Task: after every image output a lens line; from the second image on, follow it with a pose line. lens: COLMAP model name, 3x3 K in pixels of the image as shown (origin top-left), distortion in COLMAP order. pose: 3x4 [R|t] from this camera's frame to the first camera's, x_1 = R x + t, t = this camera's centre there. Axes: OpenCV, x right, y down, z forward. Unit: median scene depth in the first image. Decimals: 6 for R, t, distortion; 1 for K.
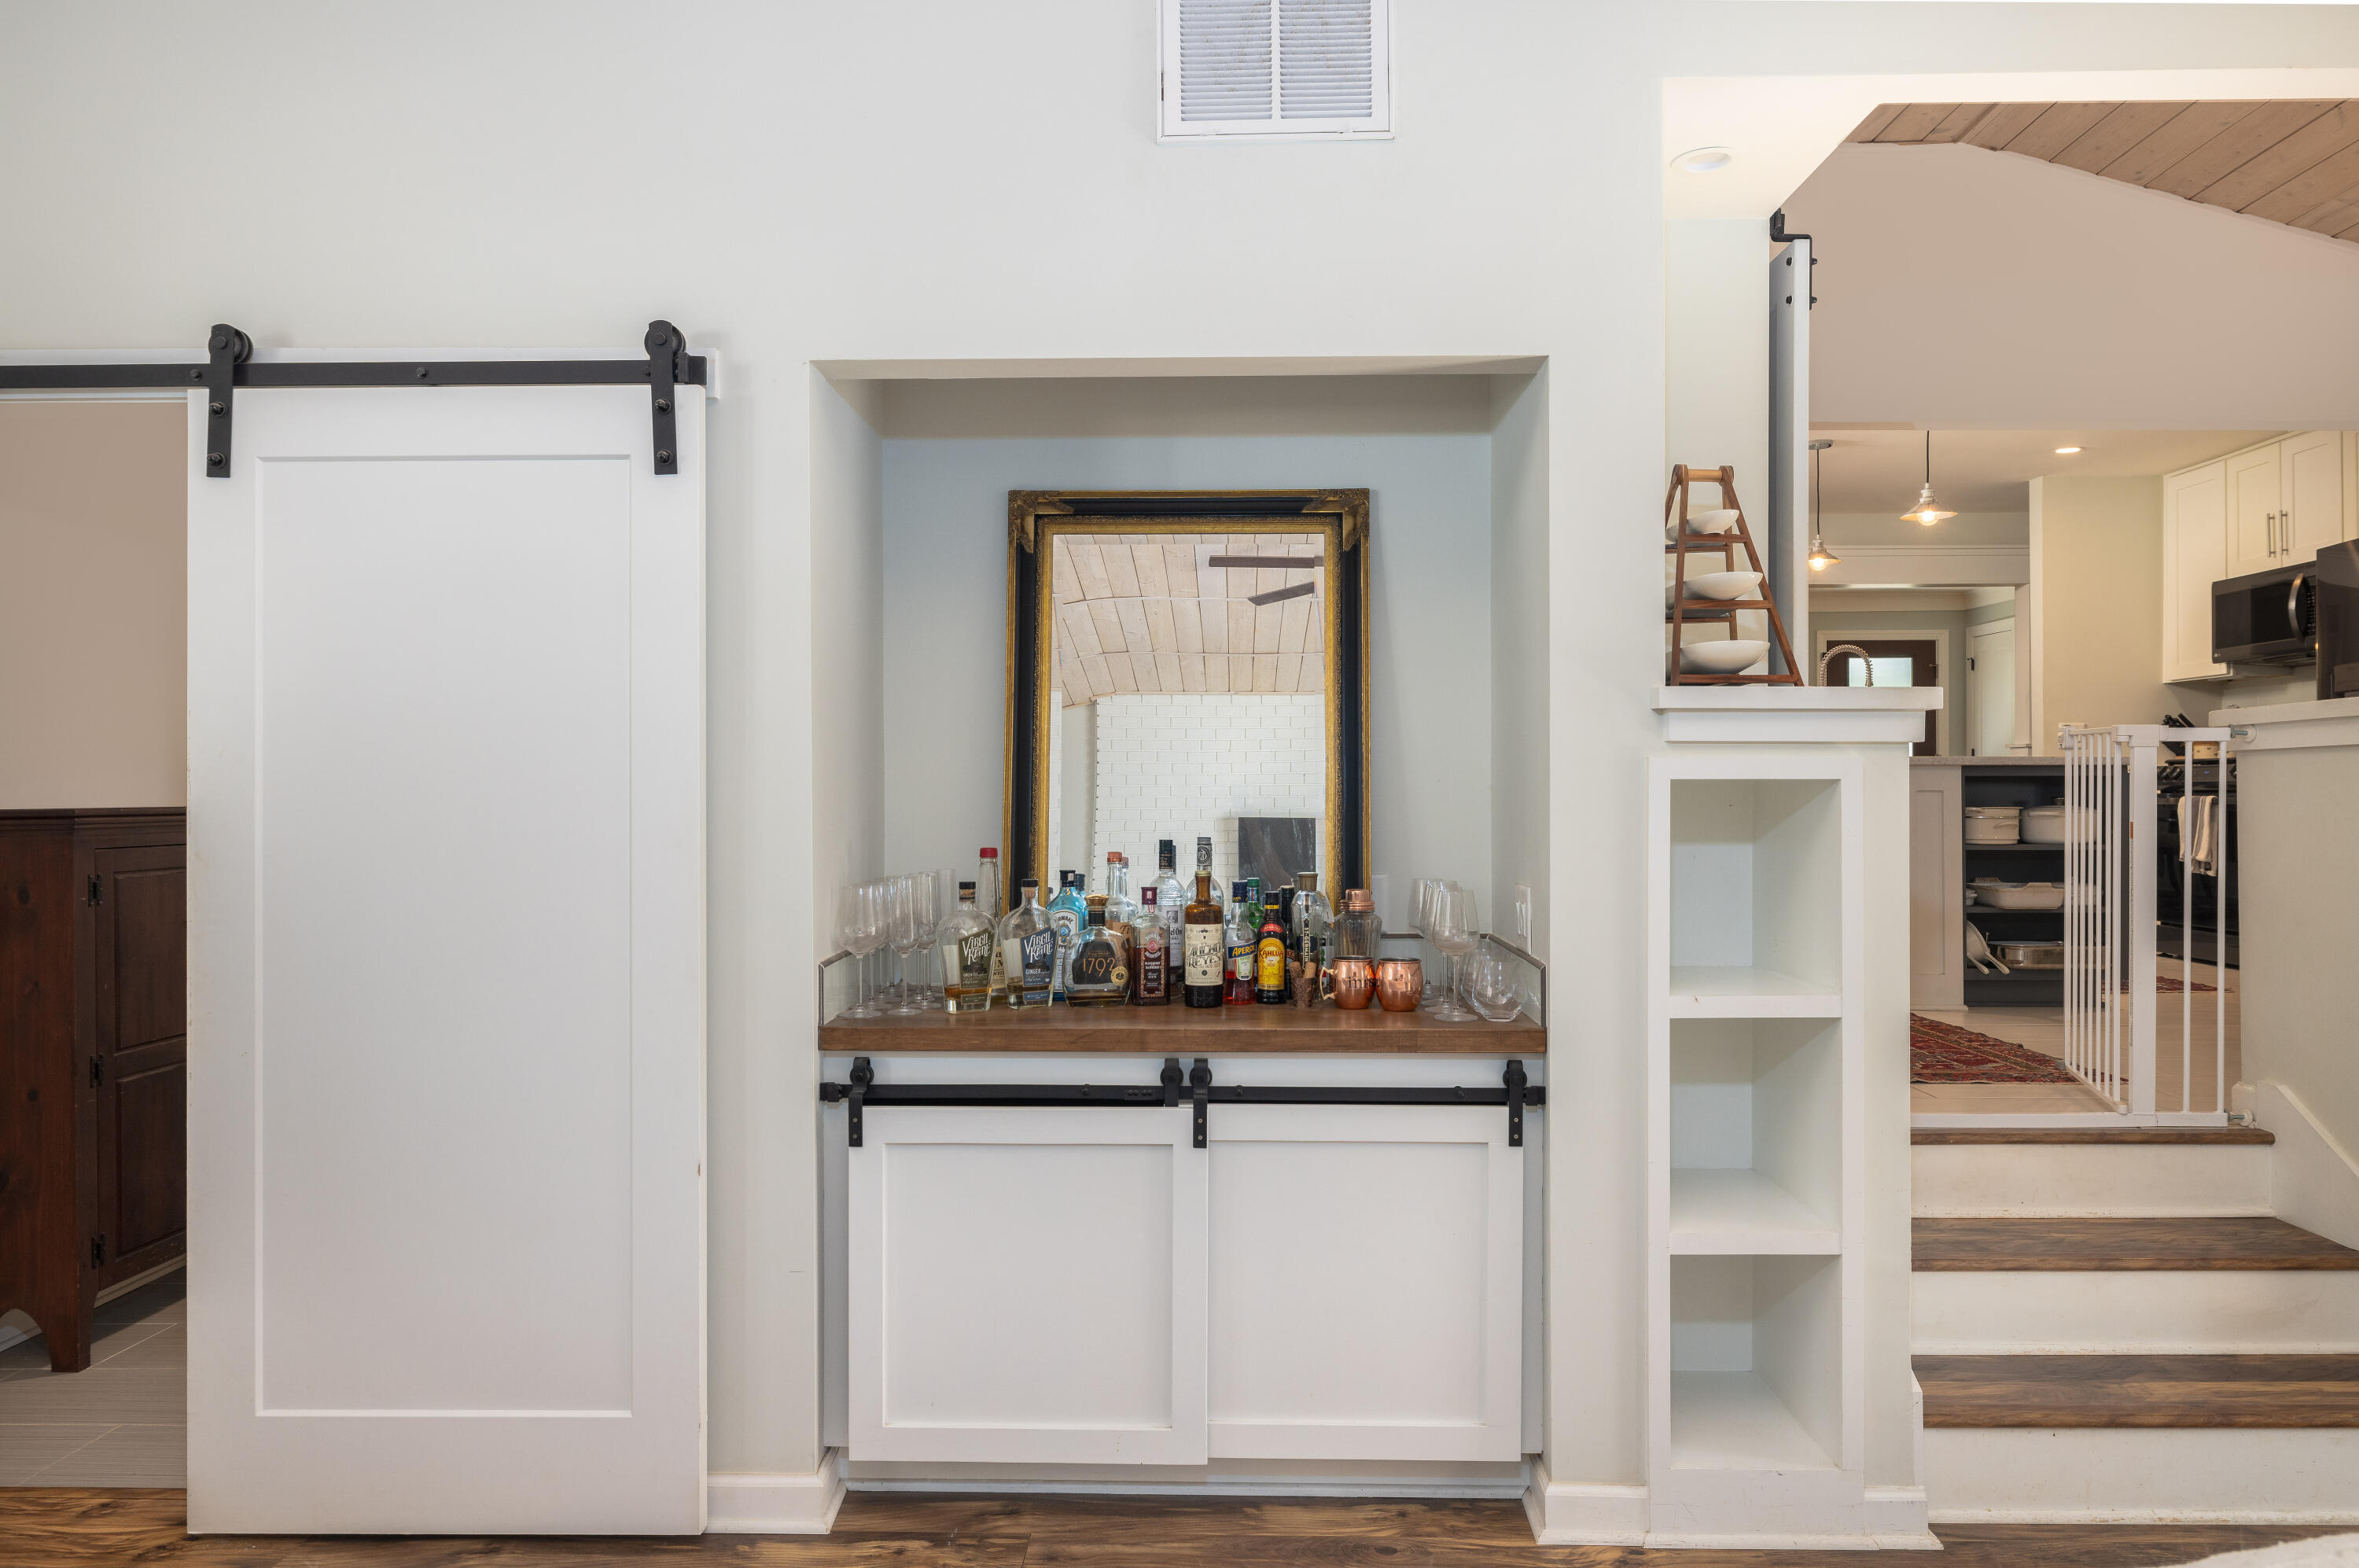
lens RADIAL K [[1588.8, 0, 1179.5], [0, 1588.8, 784.0], [0, 0, 1]] dist [-0.008874, -0.002928]
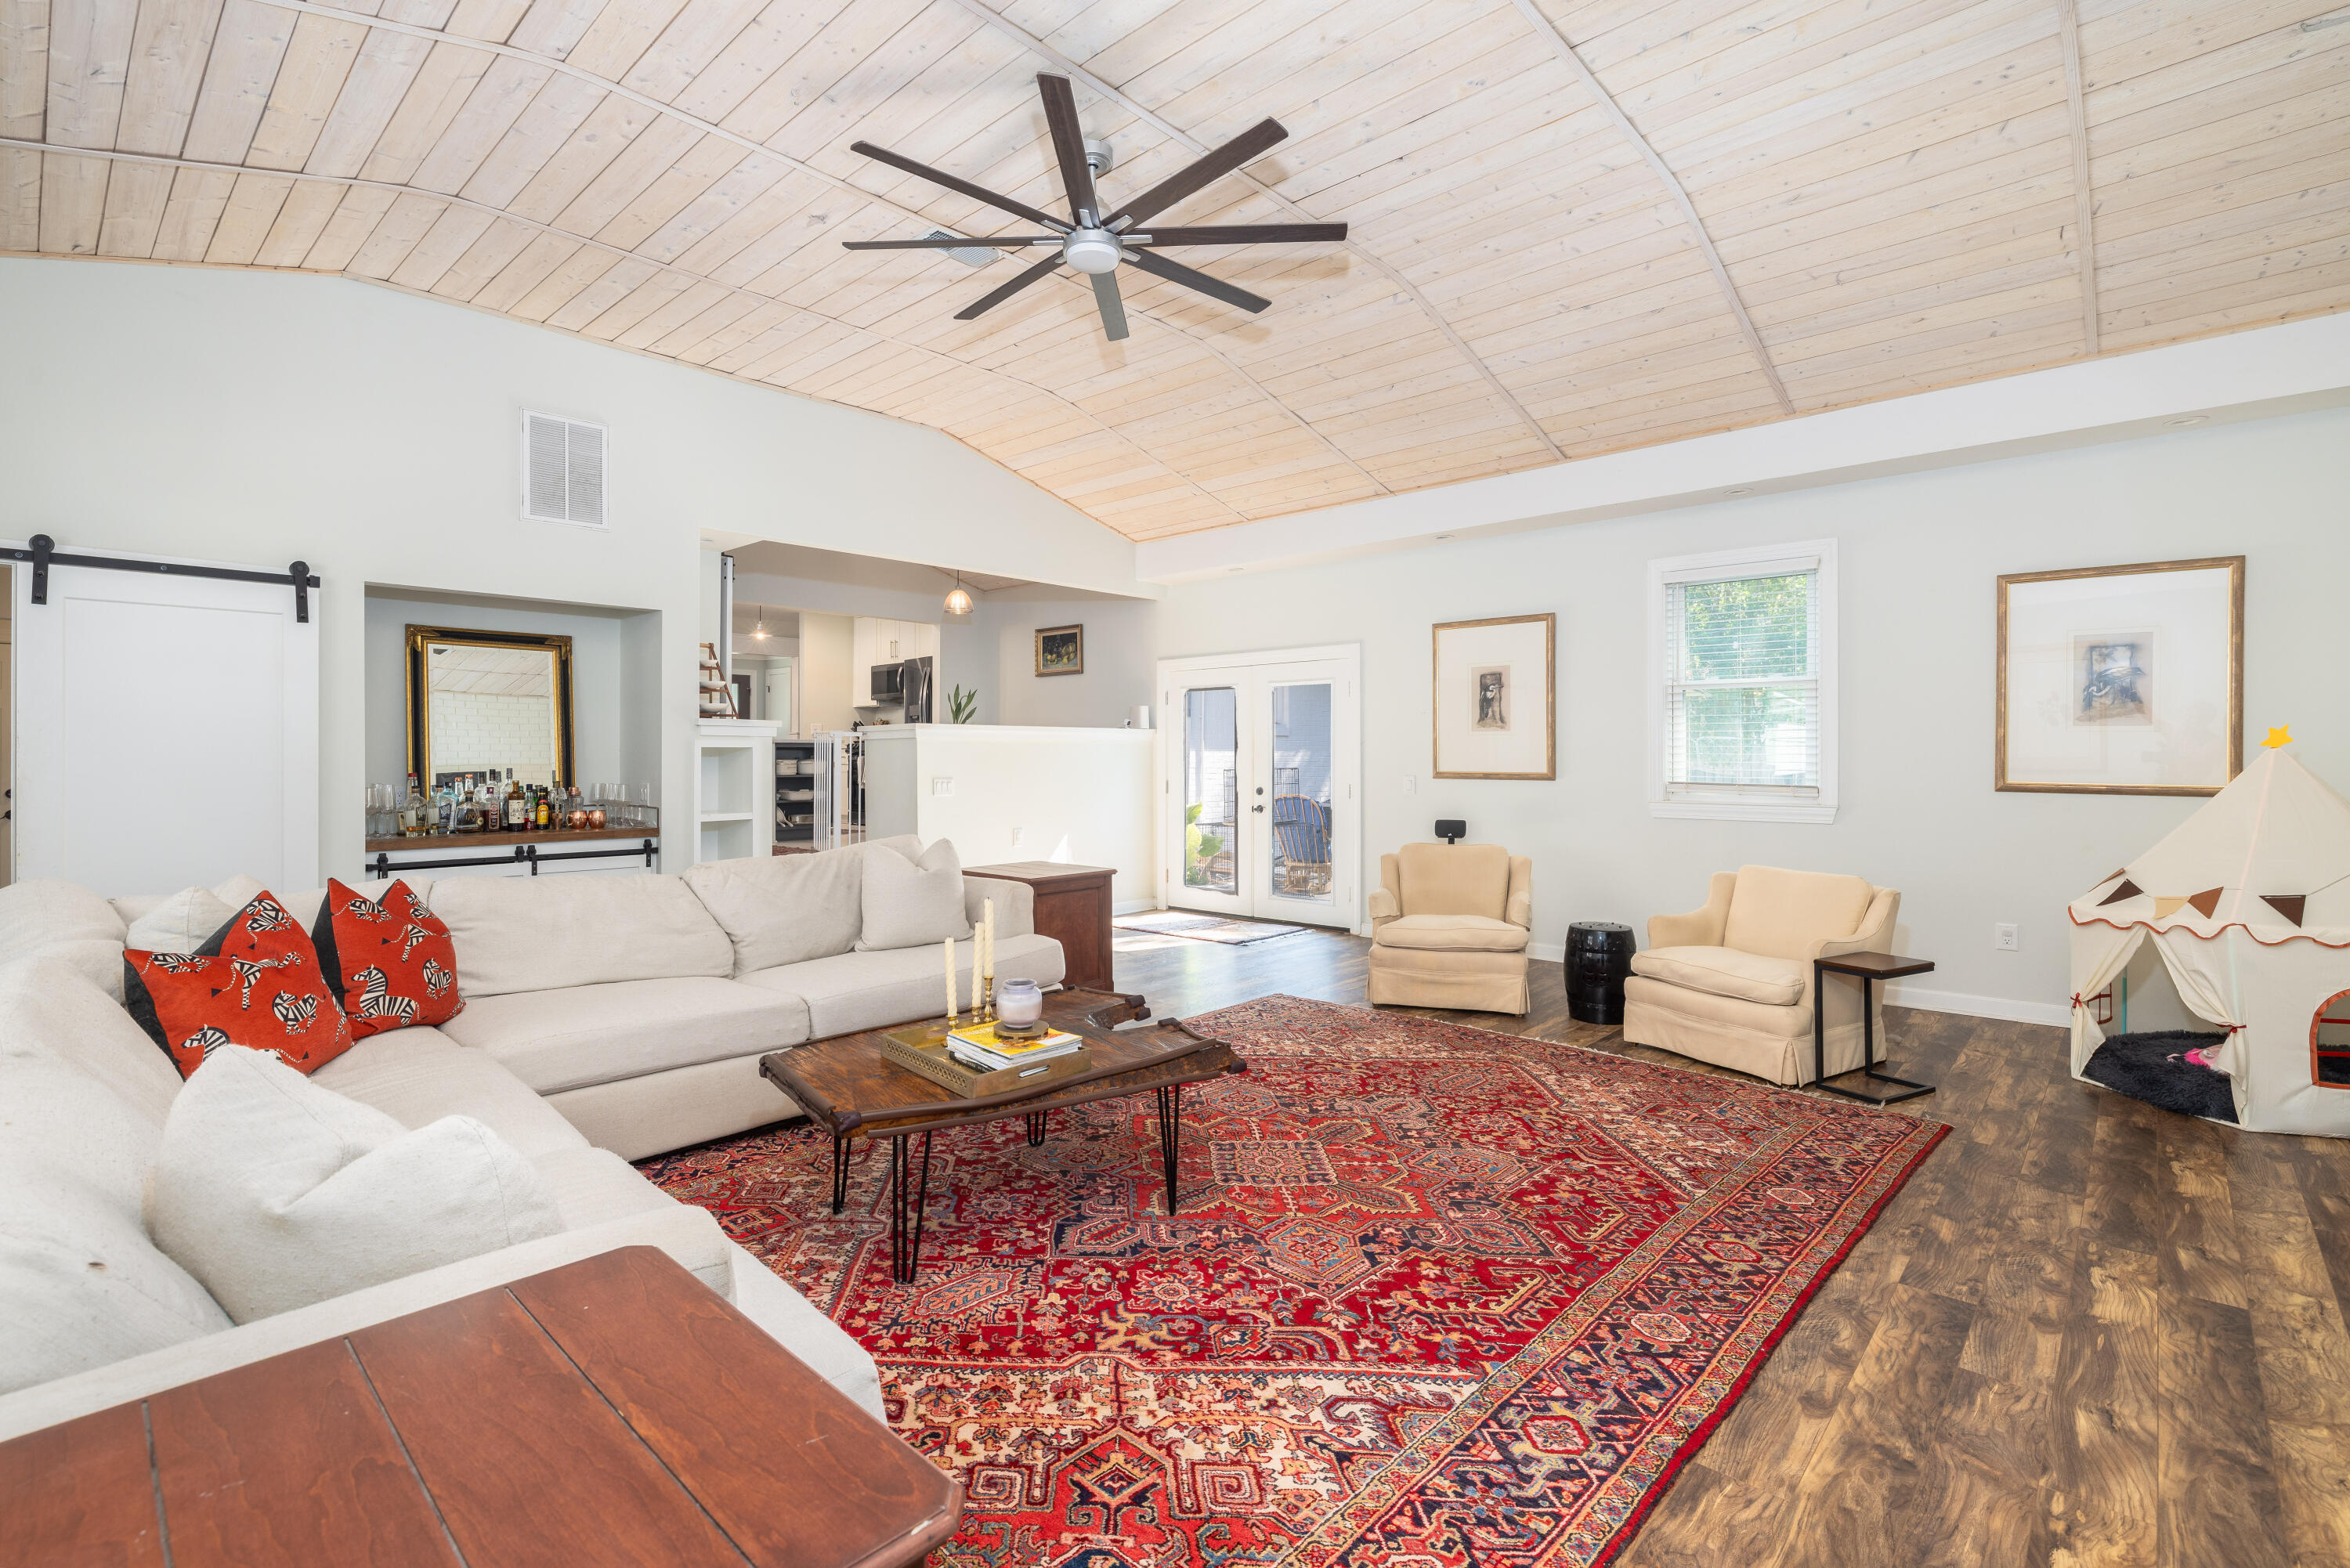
lens RADIAL K [[1093.8, 0, 1174.0], [0, 1093.8, 755.6], [0, 0, 1]] dist [-0.000260, 0.000049]
pose [[0.675506, 0.001481, 0.737353, -0.591652], [-0.002991, 0.999995, 0.000732, 0.008643], [-0.737348, -0.002700, 0.675507, -1.048590]]
